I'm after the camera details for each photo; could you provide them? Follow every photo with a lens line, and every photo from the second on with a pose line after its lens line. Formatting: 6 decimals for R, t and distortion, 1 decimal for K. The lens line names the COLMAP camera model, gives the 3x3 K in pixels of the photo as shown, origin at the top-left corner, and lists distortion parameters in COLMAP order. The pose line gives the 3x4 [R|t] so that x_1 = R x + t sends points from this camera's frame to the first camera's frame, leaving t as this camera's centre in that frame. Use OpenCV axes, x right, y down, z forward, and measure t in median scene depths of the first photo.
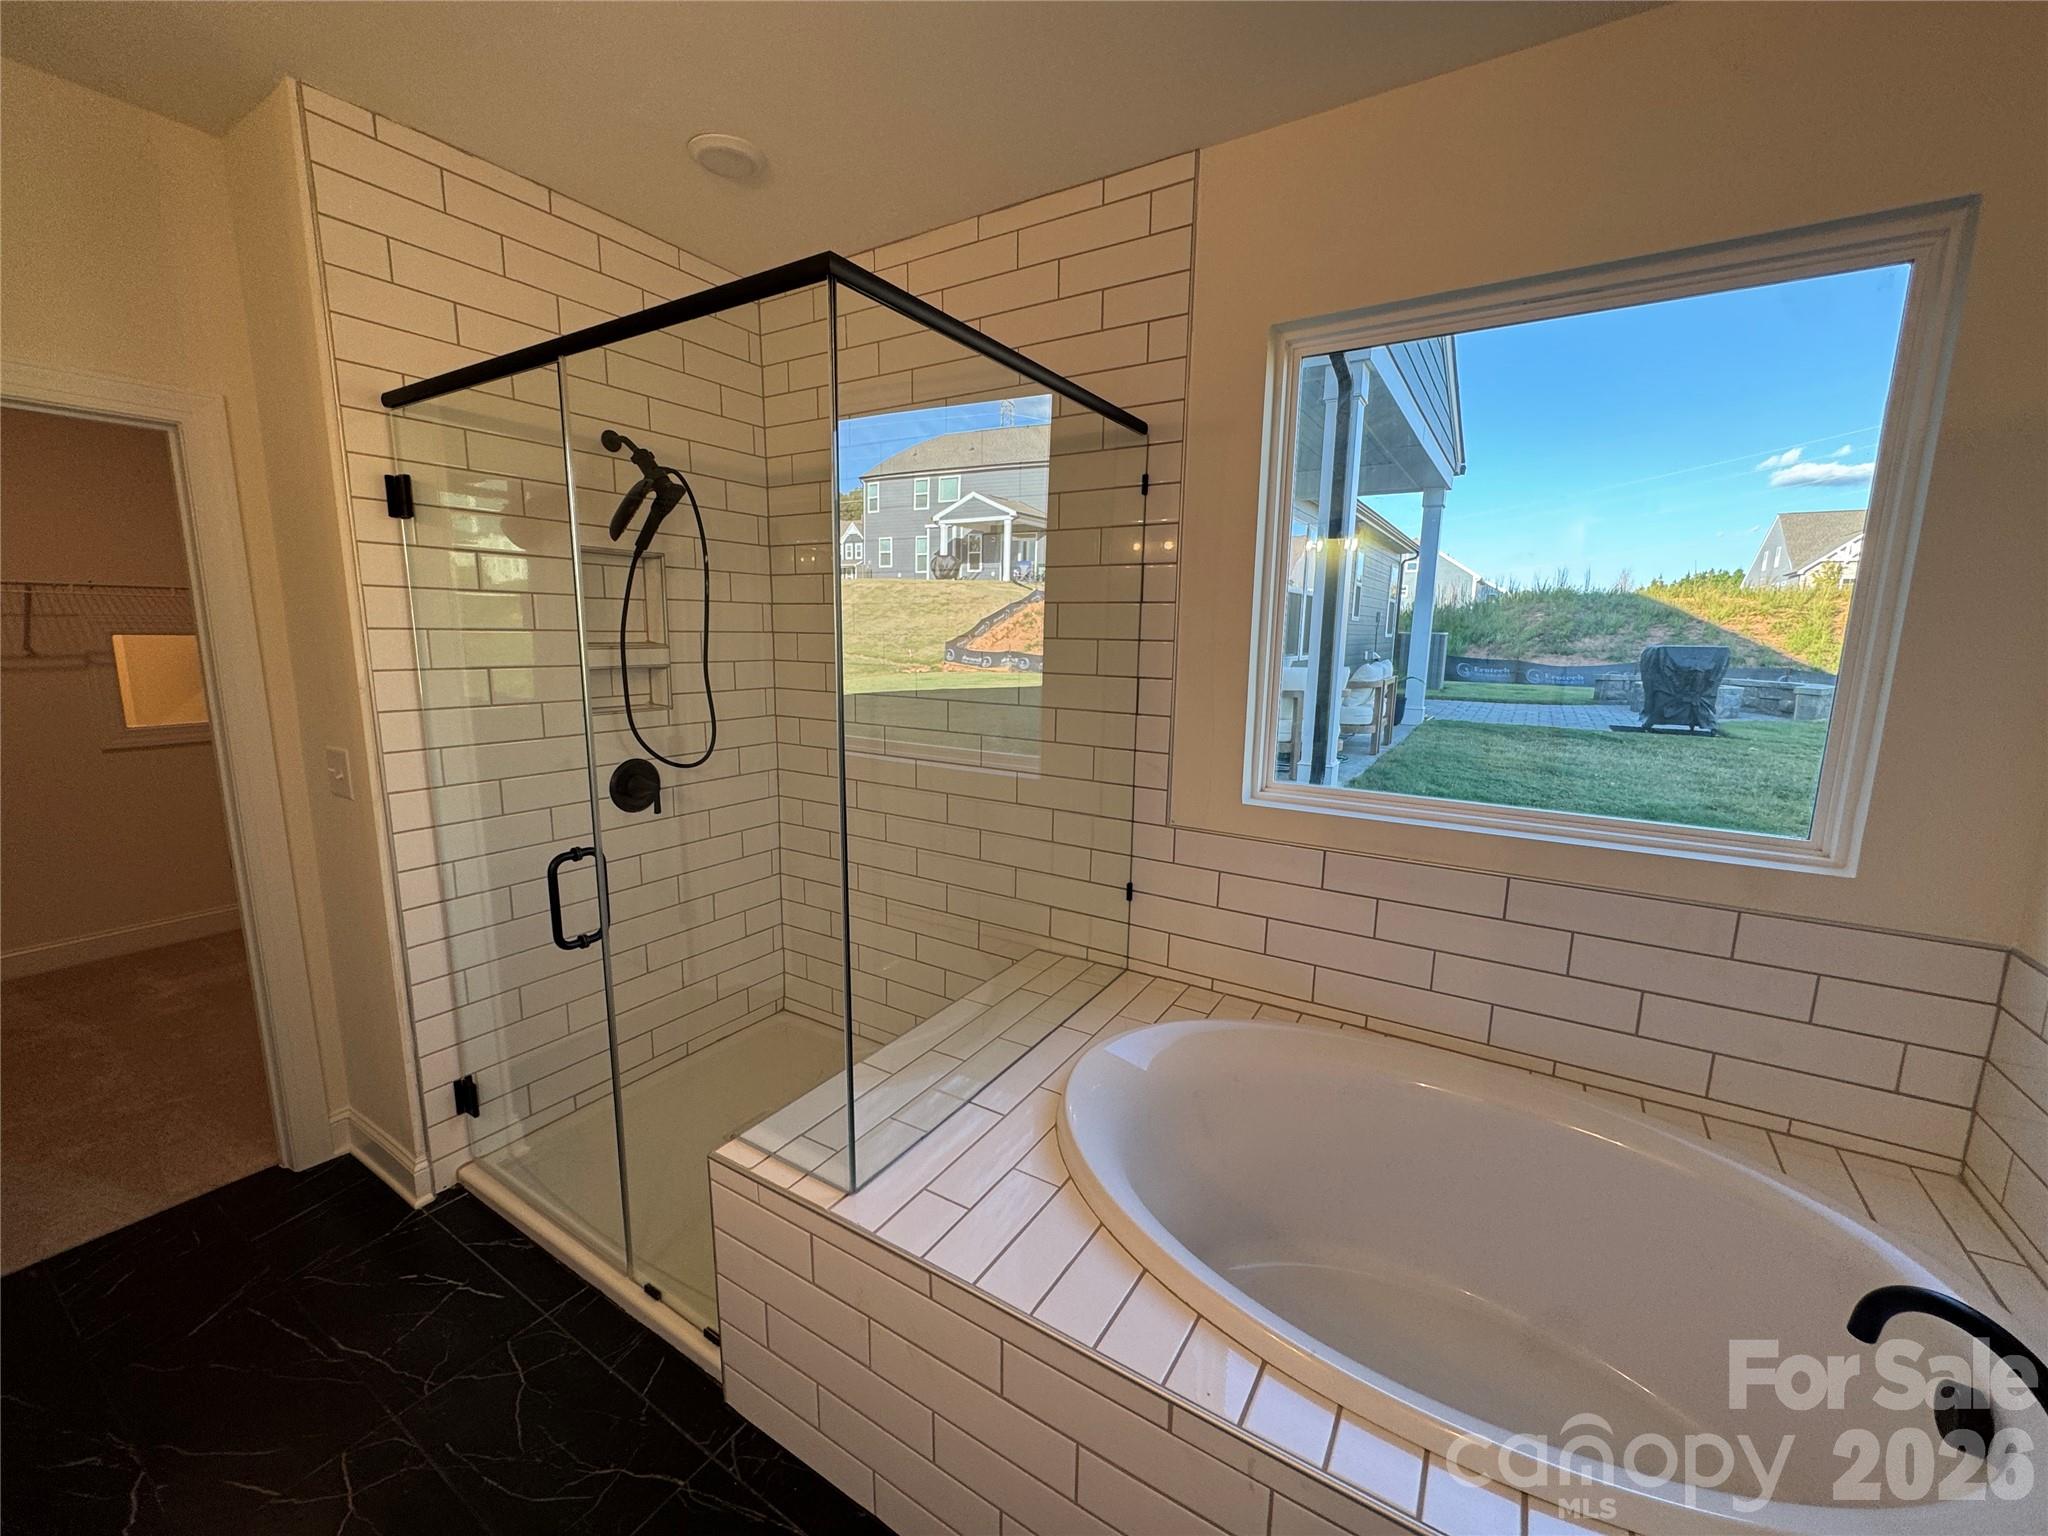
lens RADIAL K [[815.6, 0, 1025.4], [0, 815.6, 770.4], [0, 0, 1]] dist [-0.001380, -0.000023]
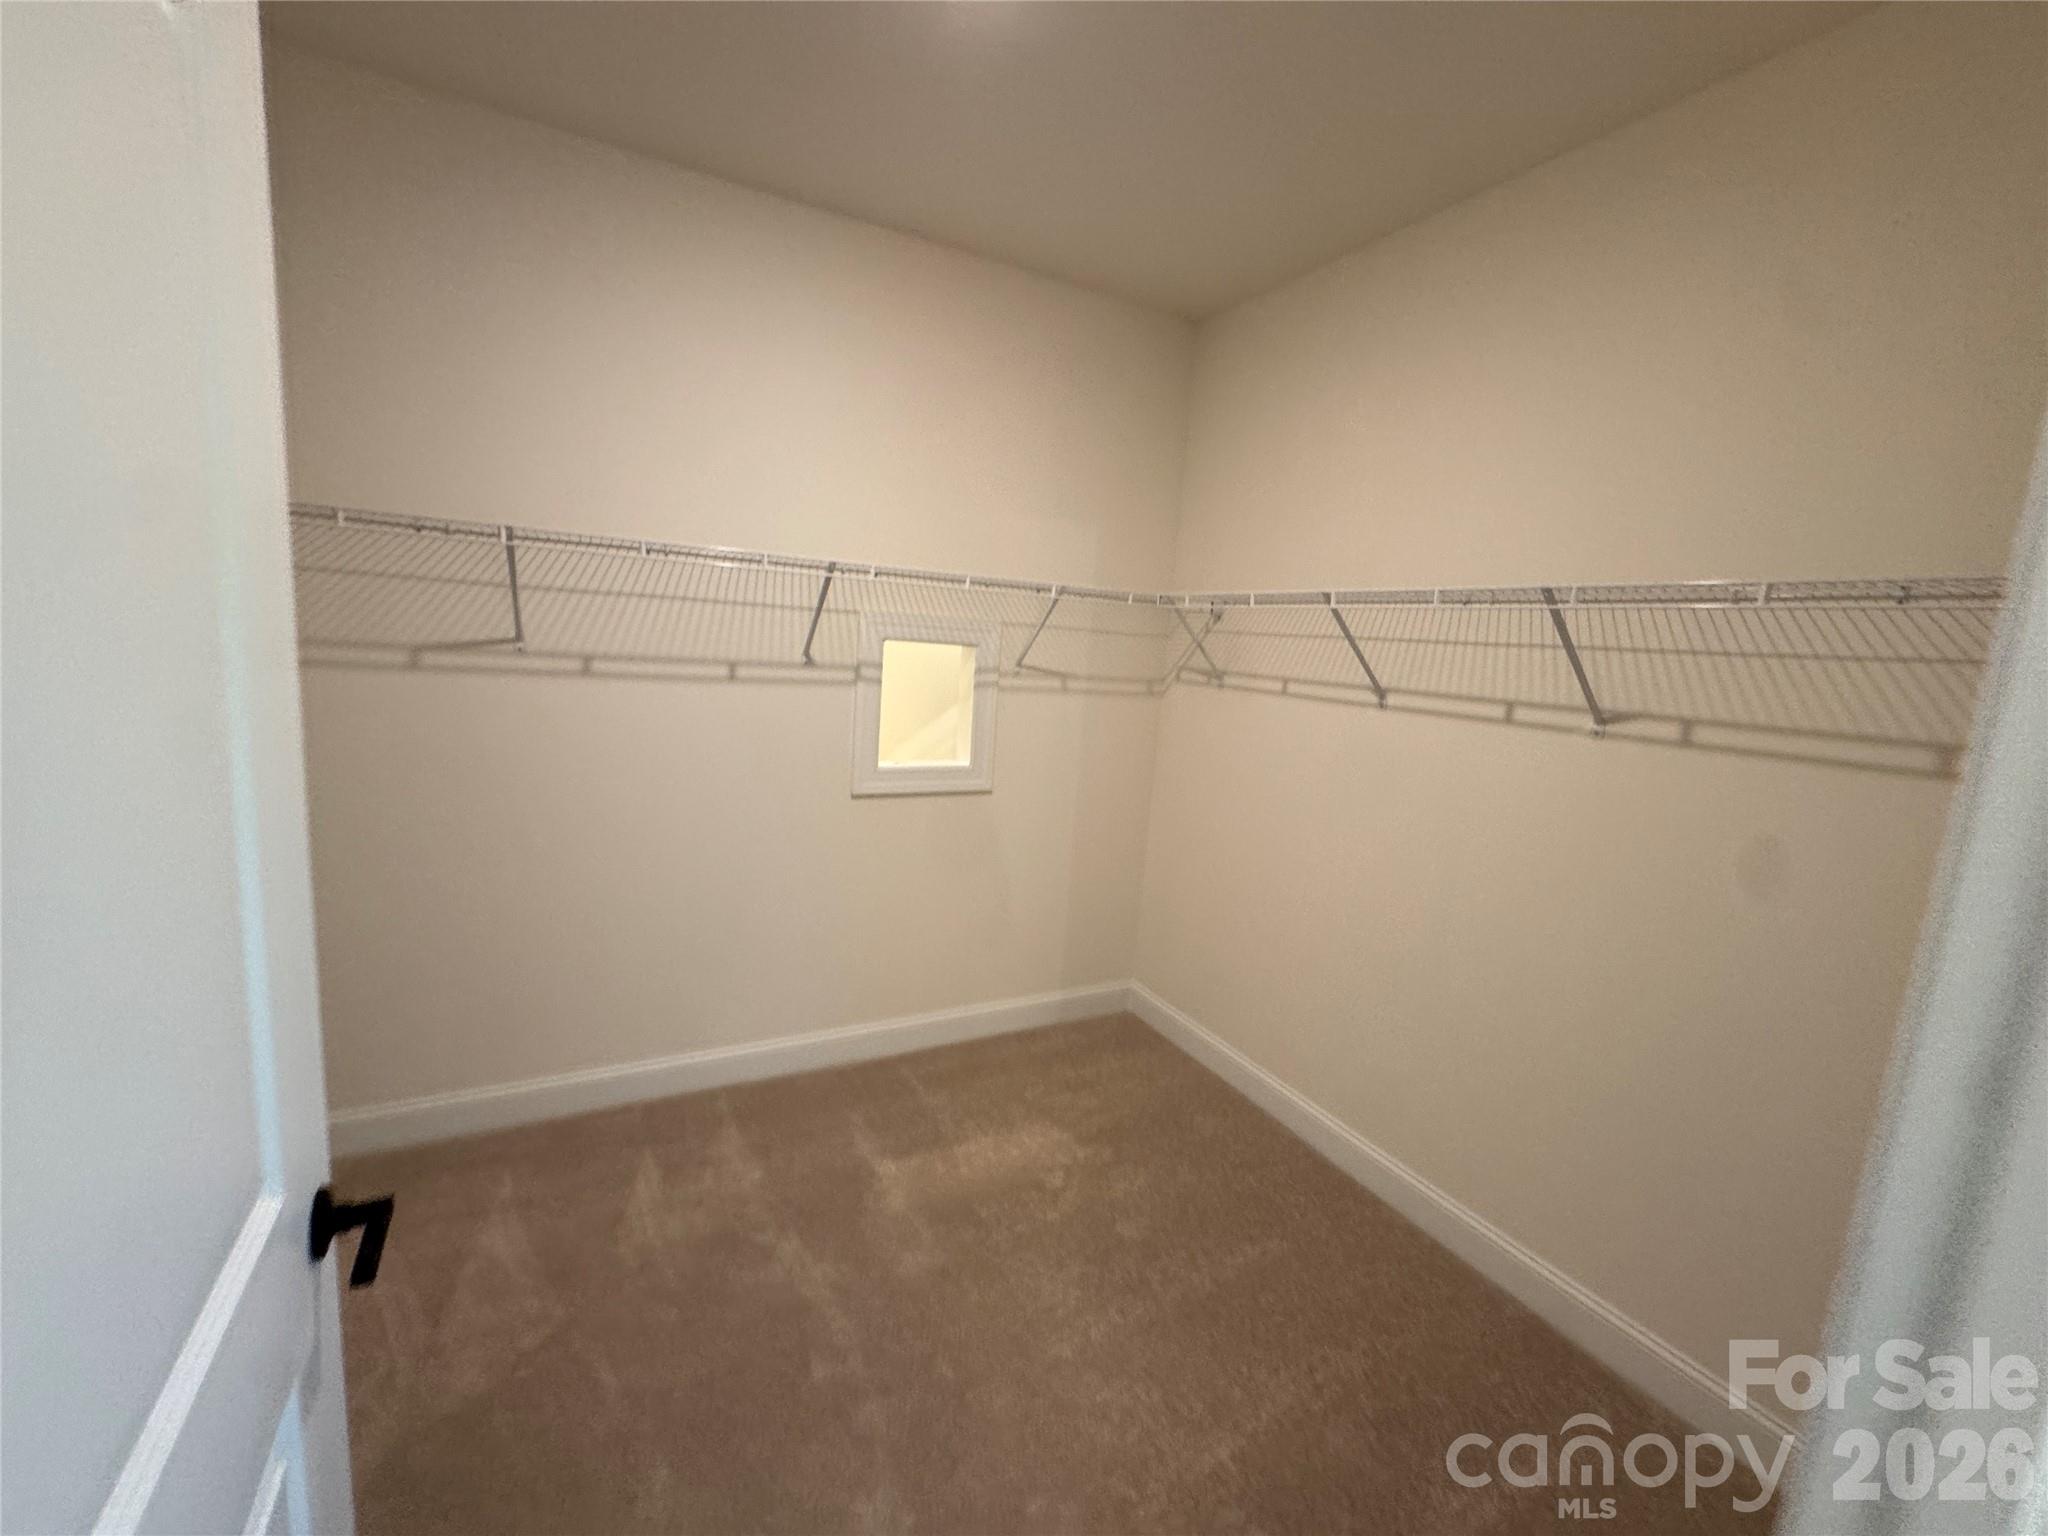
lens RADIAL K [[815.6, 0, 1023.3], [0, 815.6, 765.9], [0, 0, 1]] dist [-0.001380, -0.000023]
pose [[0.866662, 0.125294, -0.482906, -0.653276], [-0.143106, 0.989707, -0.000043, -0.073842], [0.477930, 0.069144, 0.875672, 0.429658]]
